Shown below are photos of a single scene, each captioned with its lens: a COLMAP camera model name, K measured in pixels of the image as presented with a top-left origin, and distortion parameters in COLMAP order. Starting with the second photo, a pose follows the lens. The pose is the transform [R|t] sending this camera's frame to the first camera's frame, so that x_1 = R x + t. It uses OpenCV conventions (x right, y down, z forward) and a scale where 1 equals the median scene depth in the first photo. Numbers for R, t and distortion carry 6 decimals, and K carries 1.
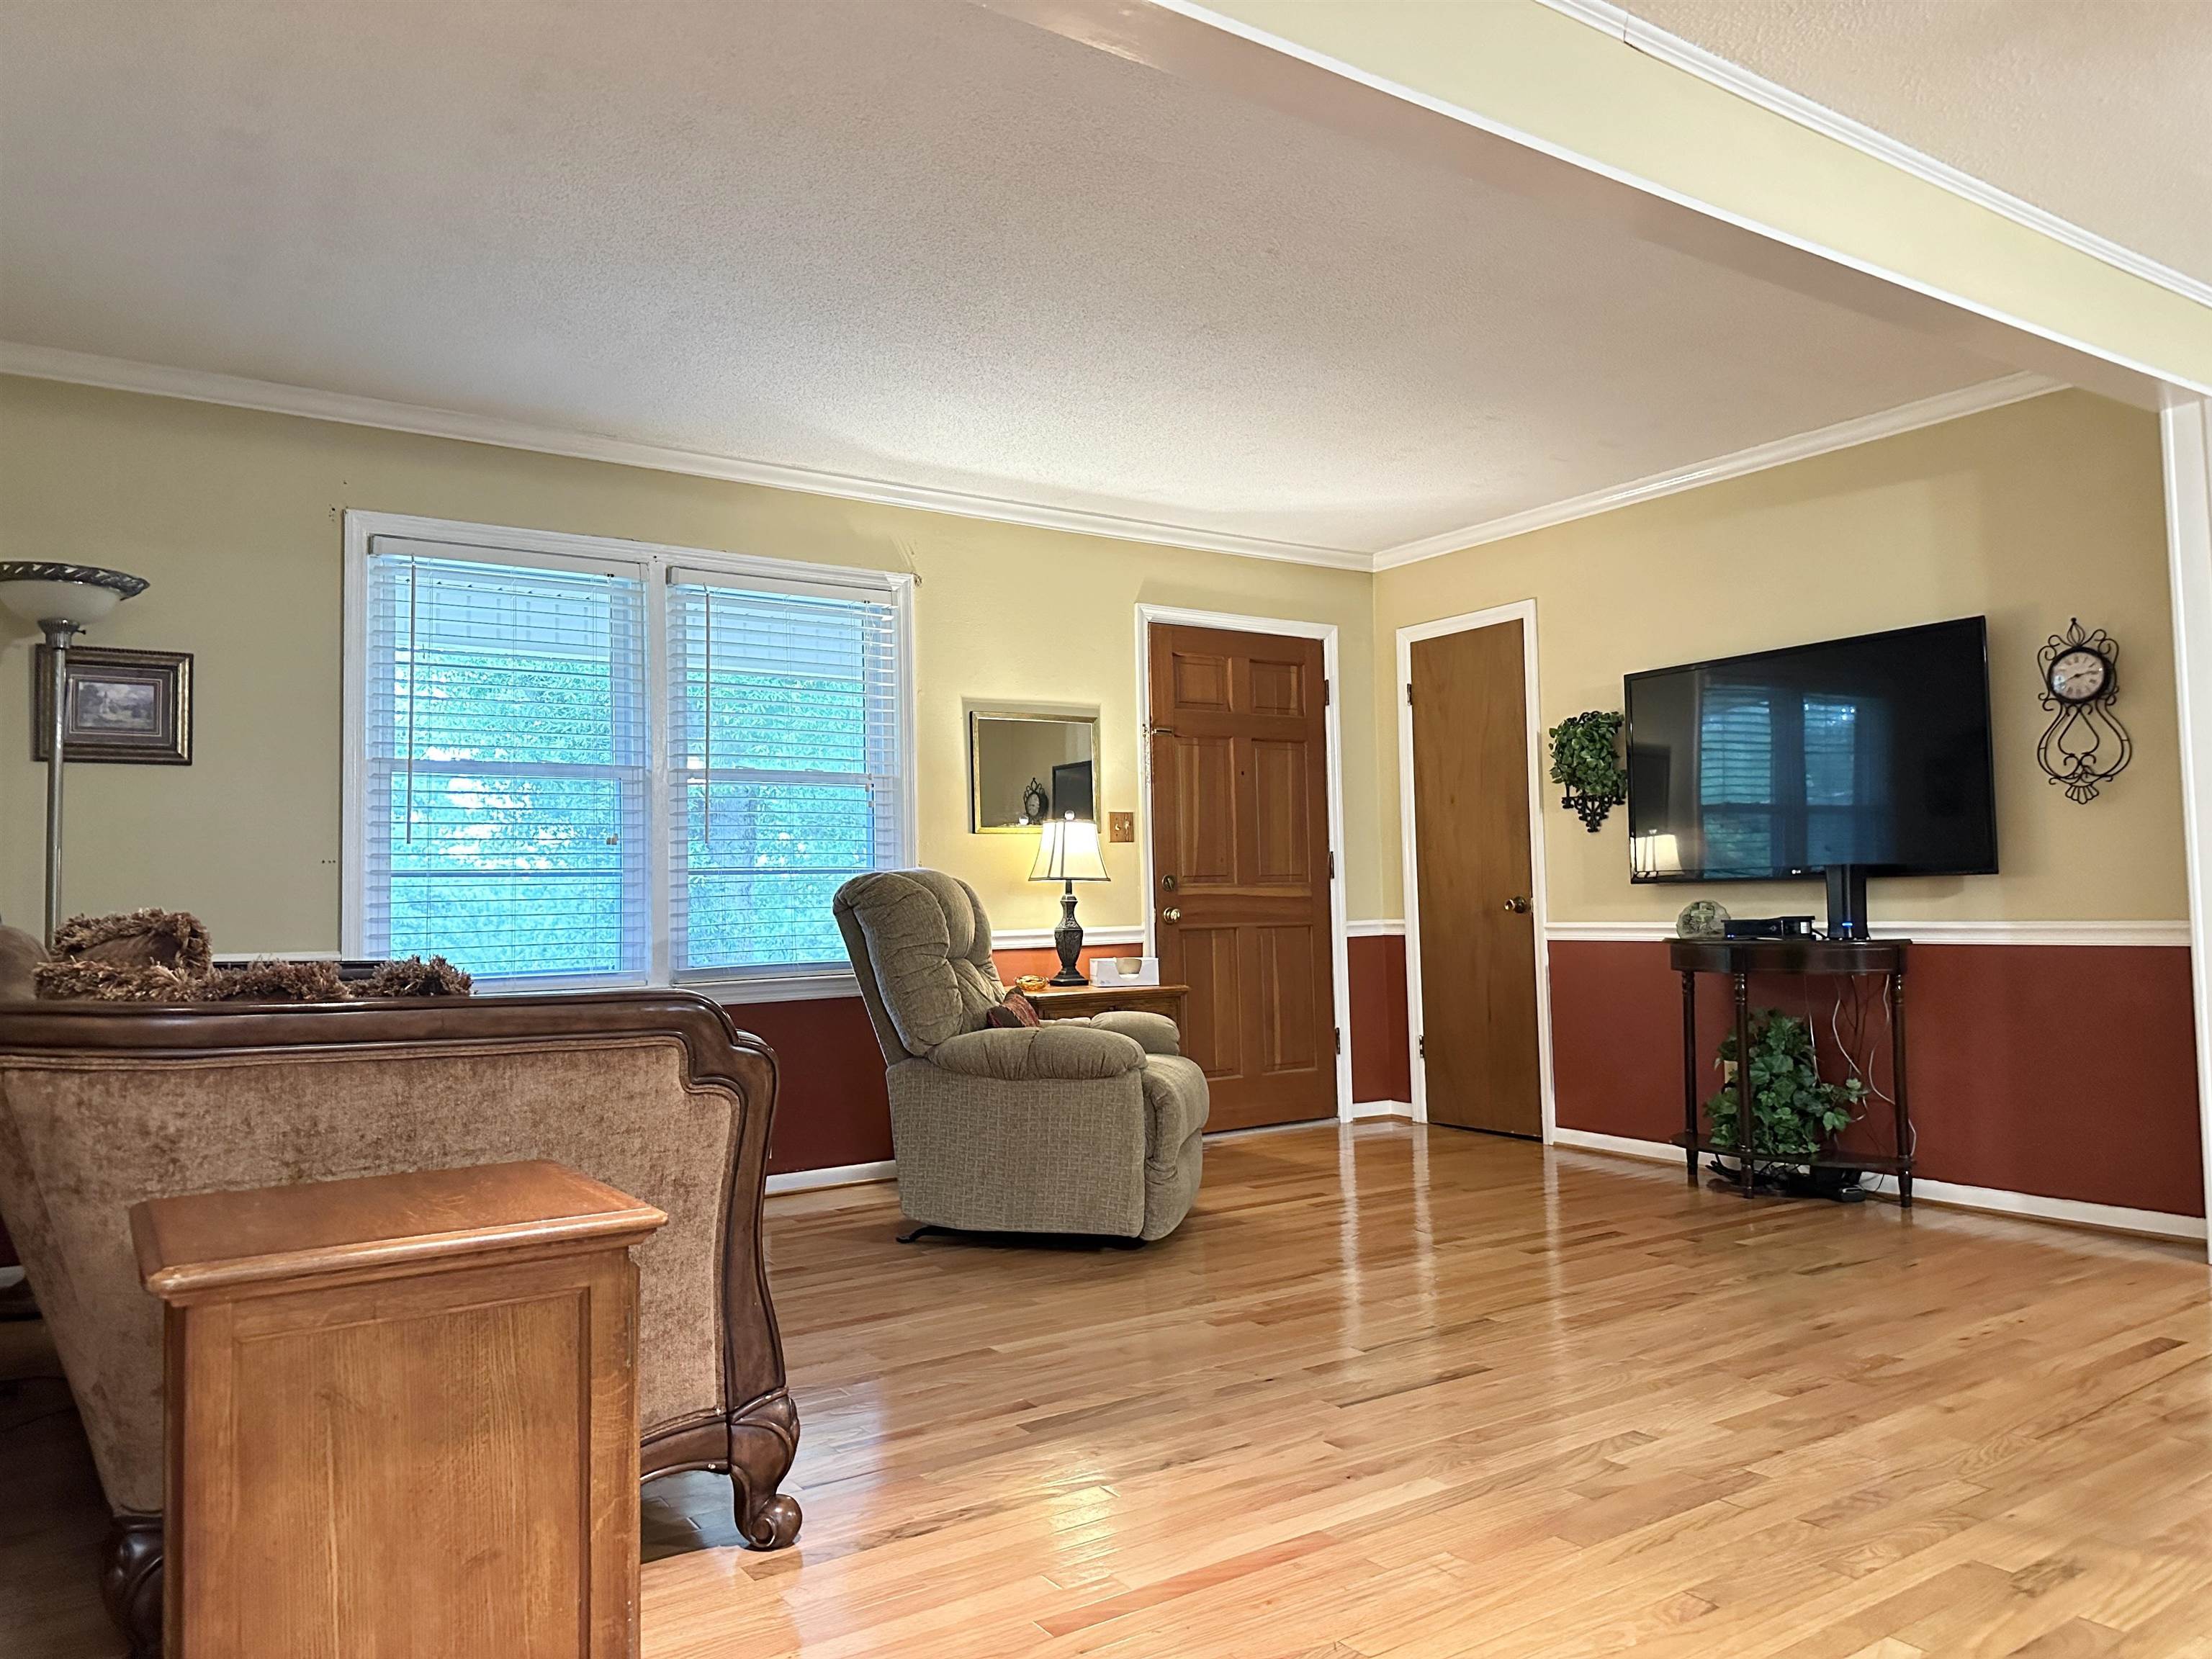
lens RADIAL K [[1543.5, 0, 1098.8], [0, 1543.5, 833.6], [0, 0, 1]] dist [0.090890, -0.143359]
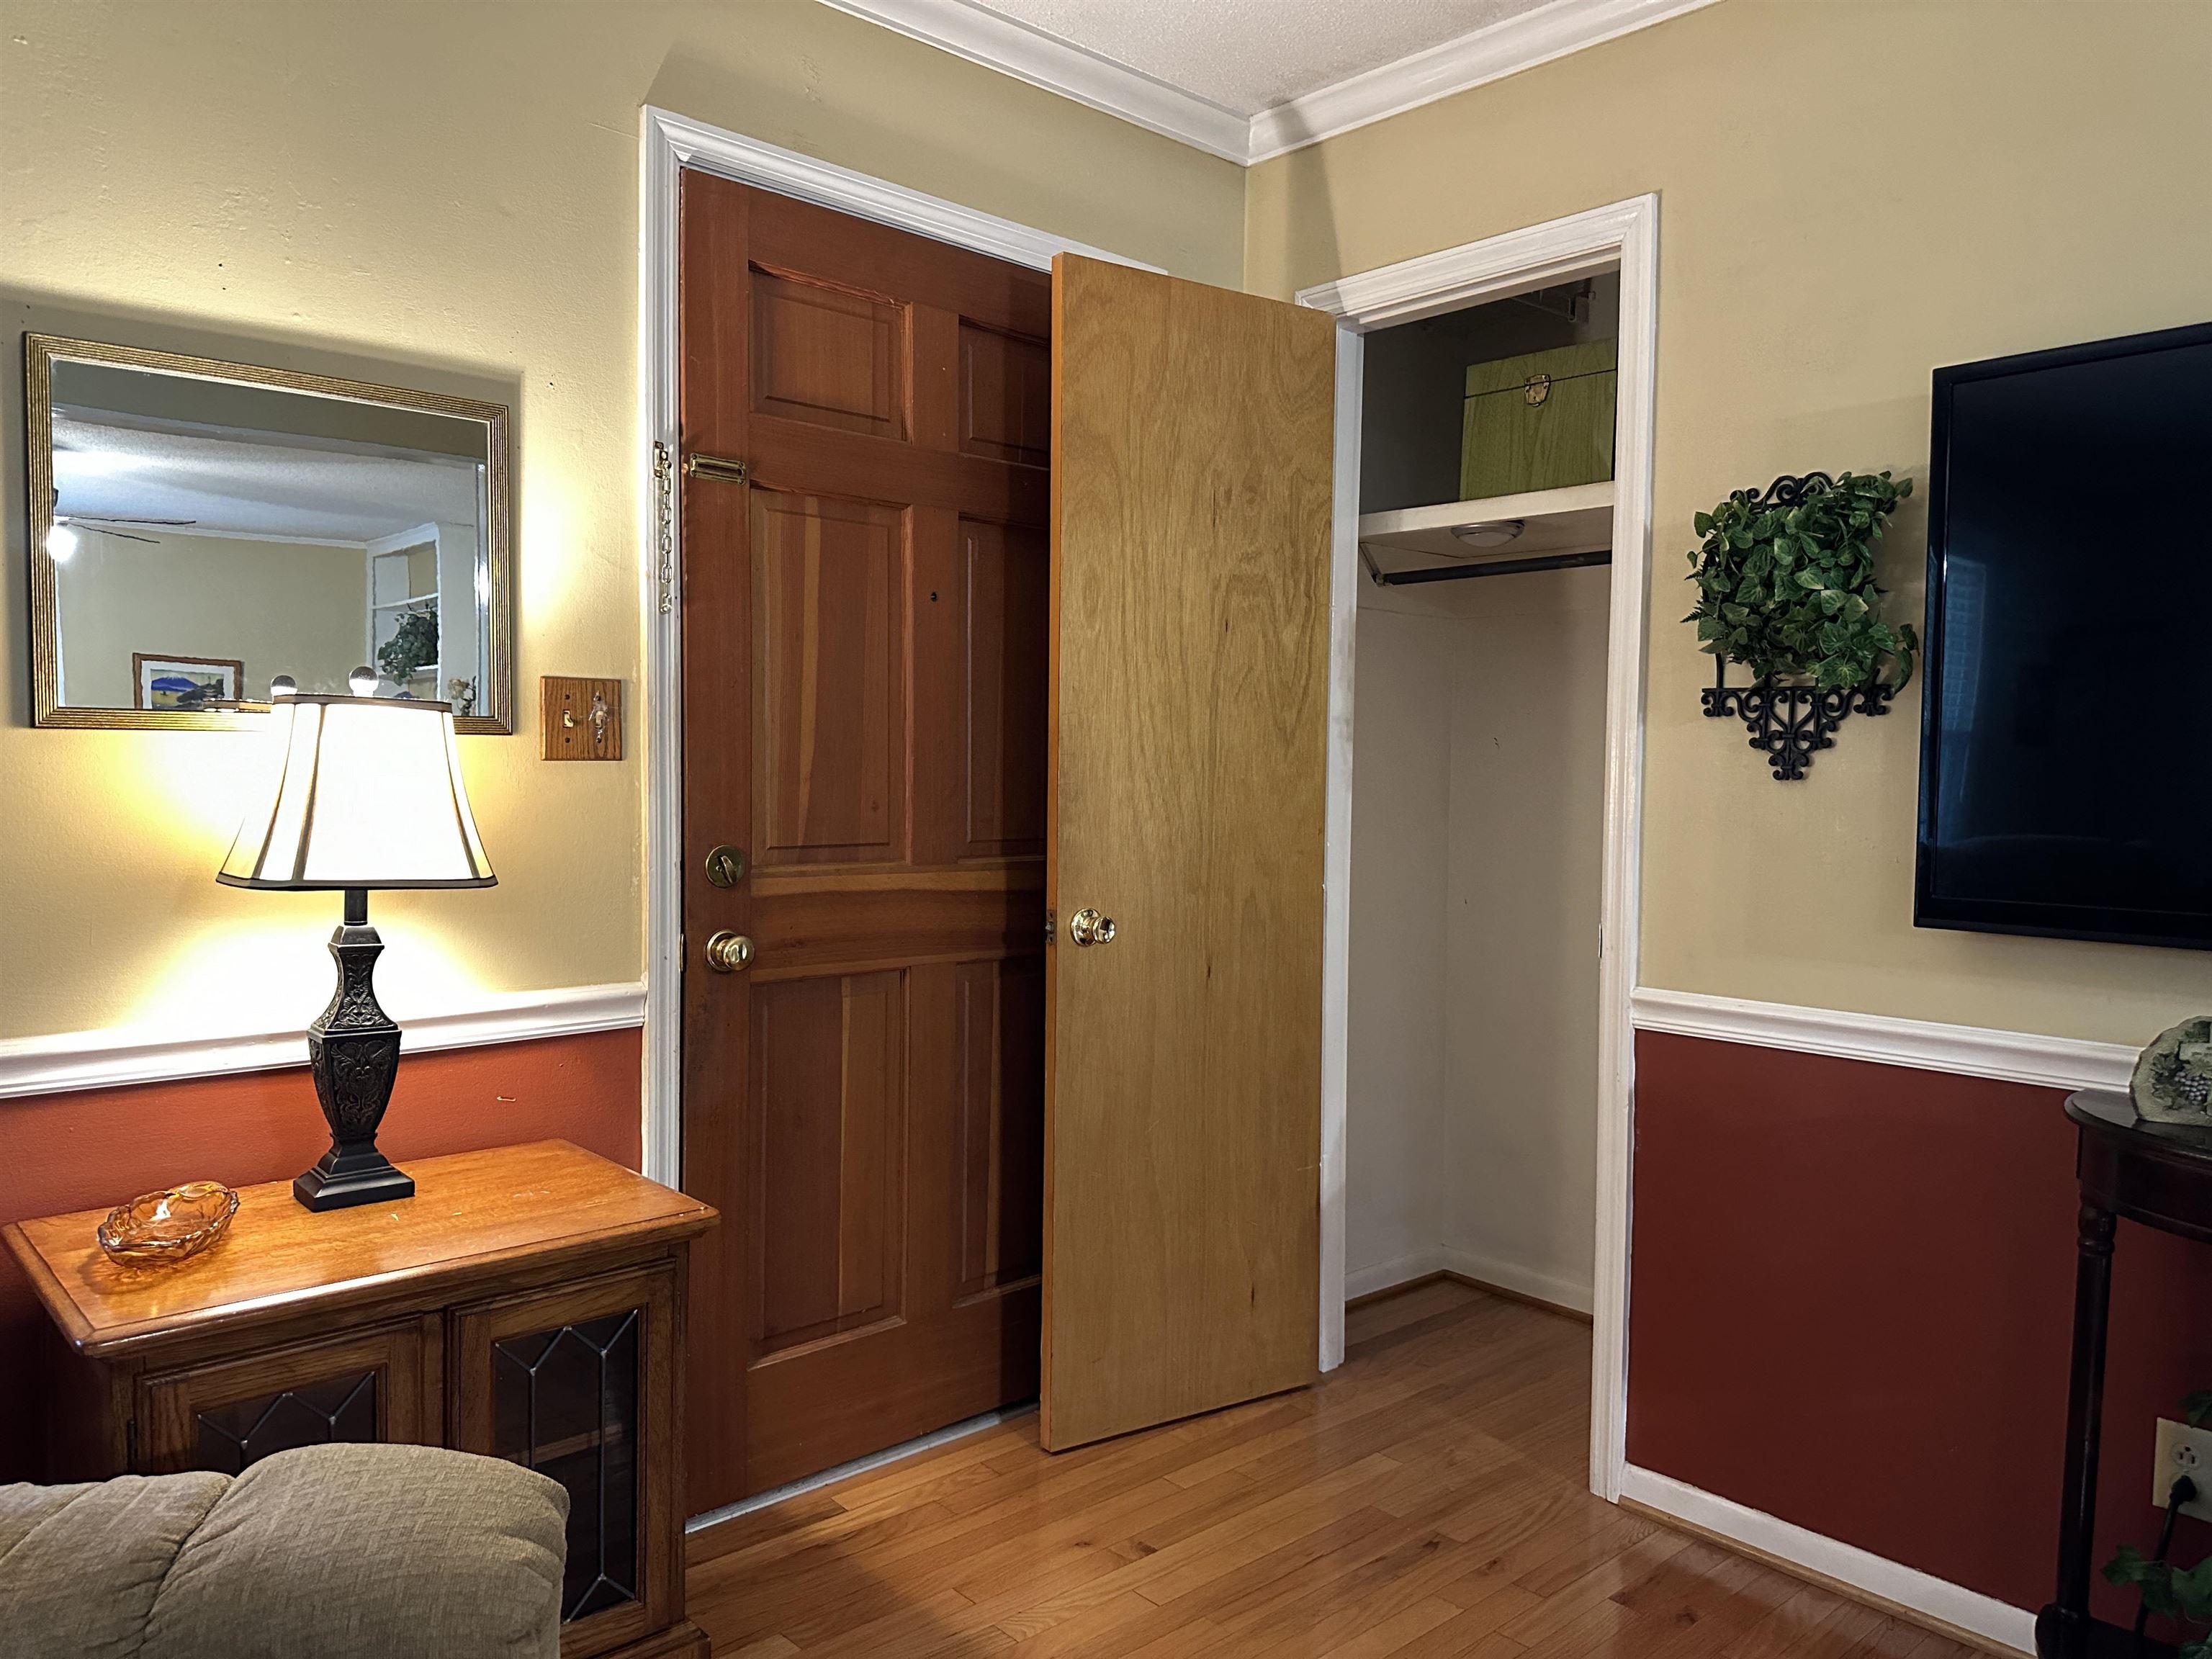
lens RADIAL K [[1543.5, 0, 1098.8], [0, 1543.5, 833.6], [0, 0, 1]] dist [0.090890, -0.143359]
pose [[0.988412, 0.028281, 0.149136, 0.083249], [-0.041221, 0.995579, 0.084402, -0.013659], [-0.146089, -0.089571, 0.985208, 0.626166]]
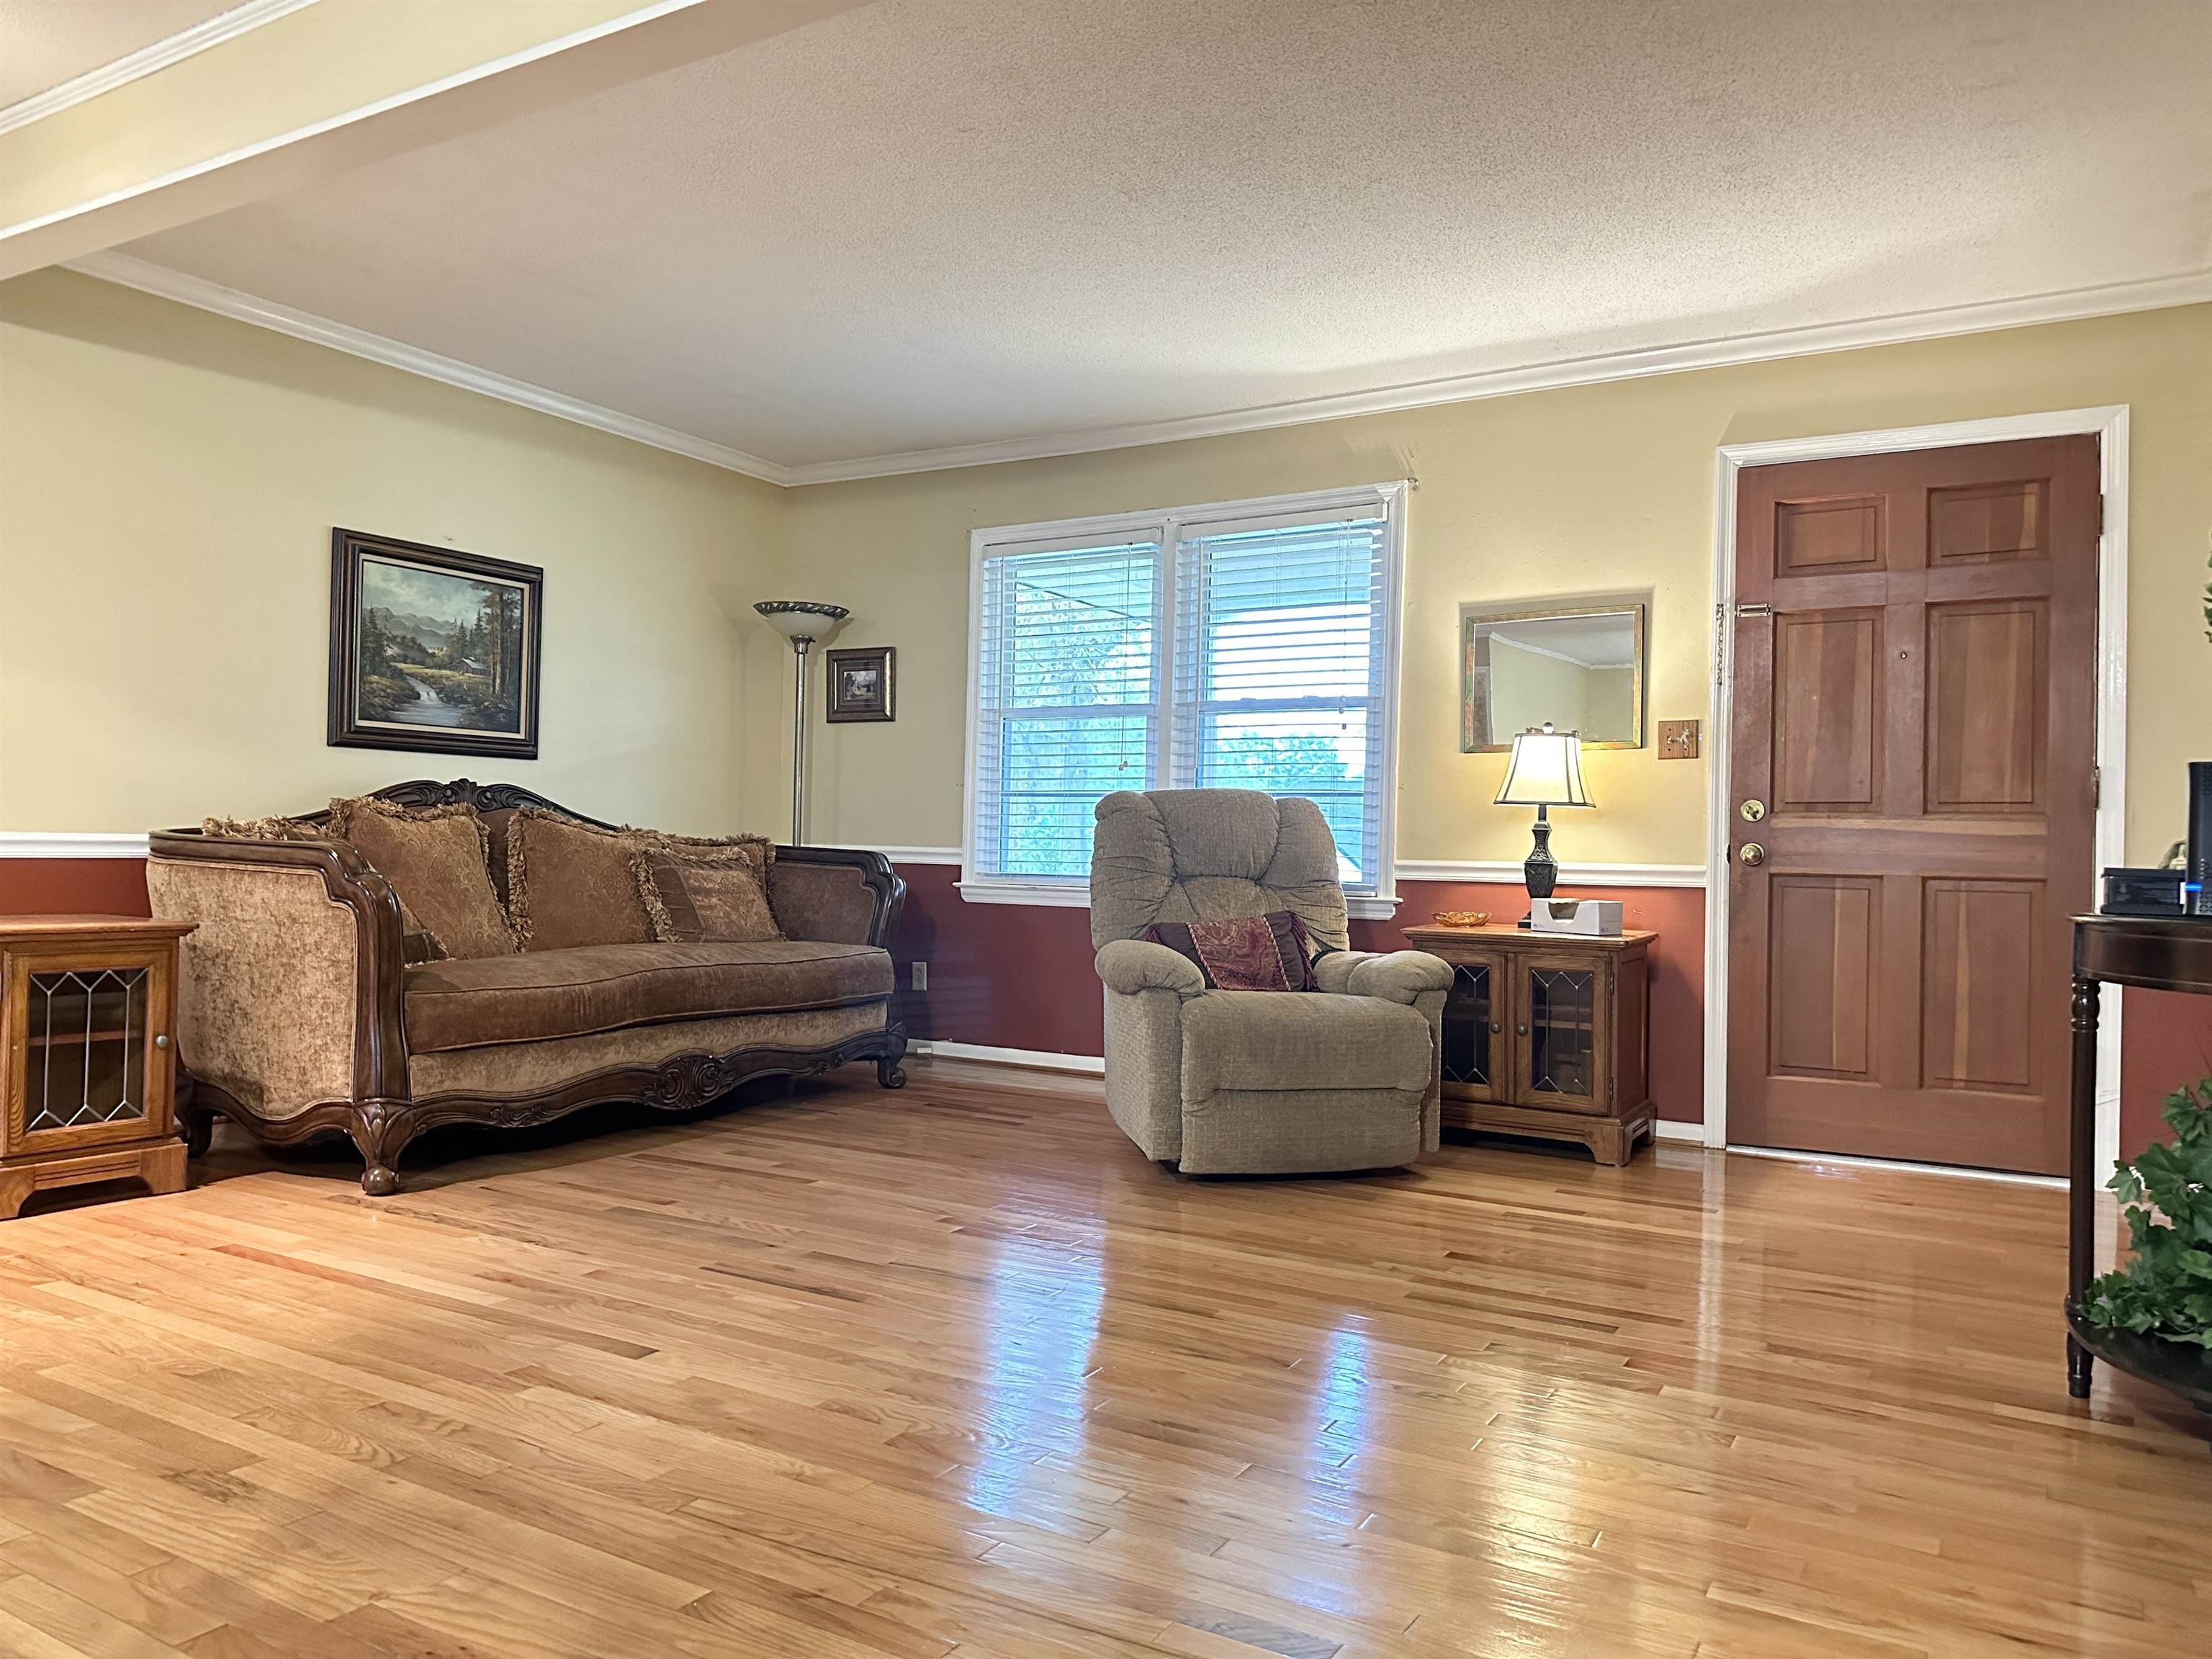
lens RADIAL K [[1543.5, 0, 1098.8], [0, 1543.5, 833.6], [0, 0, 1]] dist [0.090890, -0.143359]
pose [[0.424320, 0.019836, -0.905295, 0.625772], [0.011873, 0.999552, 0.027467, 0.019010], [0.905434, -0.022403, 0.423895, 0.399741]]
